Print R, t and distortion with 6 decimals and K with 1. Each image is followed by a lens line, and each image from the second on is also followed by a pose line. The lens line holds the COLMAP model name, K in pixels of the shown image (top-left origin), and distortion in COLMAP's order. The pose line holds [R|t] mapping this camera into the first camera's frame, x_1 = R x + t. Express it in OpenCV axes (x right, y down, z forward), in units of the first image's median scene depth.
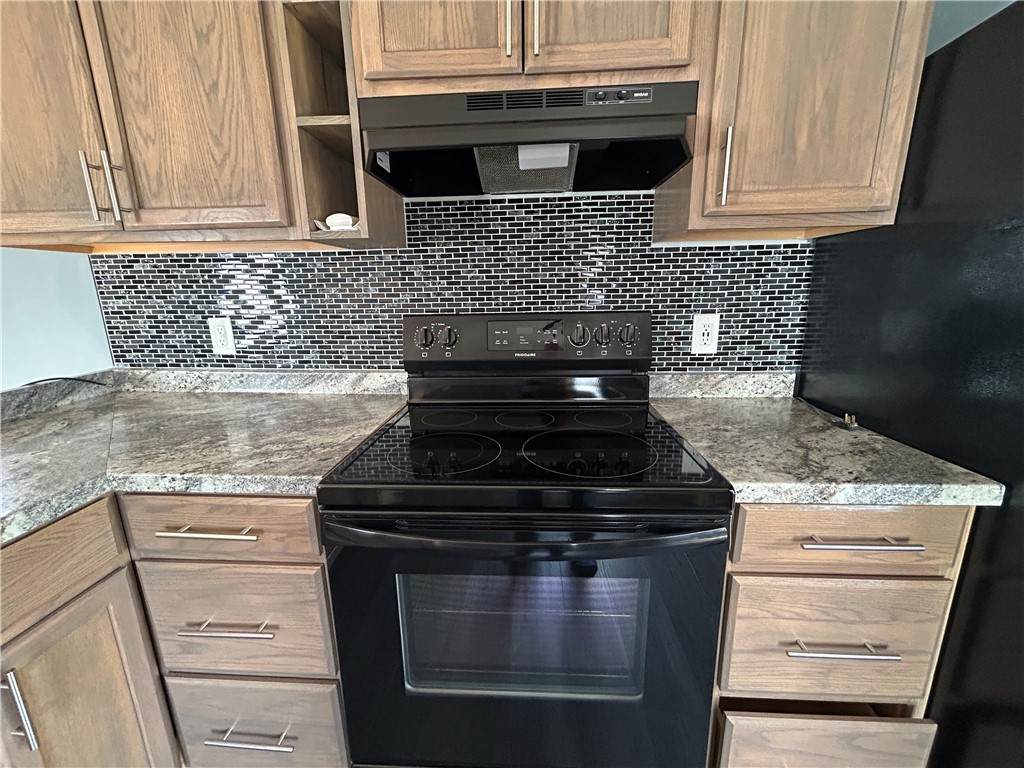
lens RADIAL K [[414.2, 0, 512.0], [0, 414.2, 384.0], [0, 0, 1]] dist [-0.000194, 0.000174]
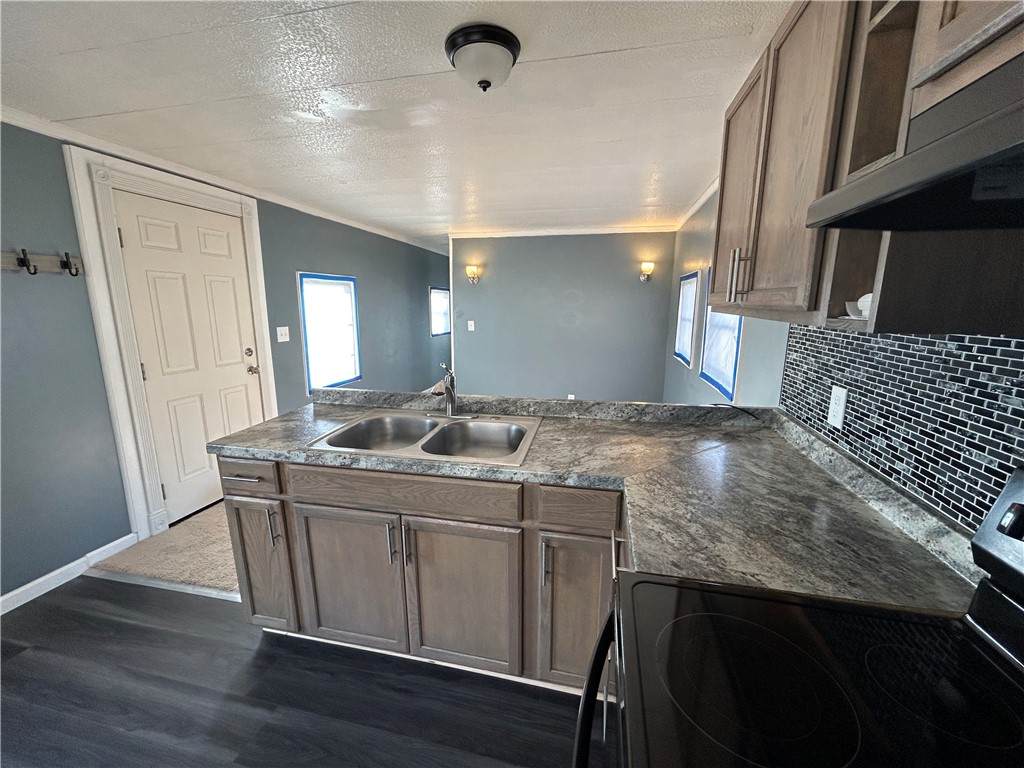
lens RADIAL K [[414.2, 0, 512.0], [0, 414.2, 384.0], [0, 0, 1]] dist [-0.000194, 0.000174]
pose [[-0.164805, 0.210102, -0.963689, 0.284569], [-0.219746, 0.944670, 0.243535, -0.233728], [0.961536, 0.251903, -0.109517, 0.415319]]
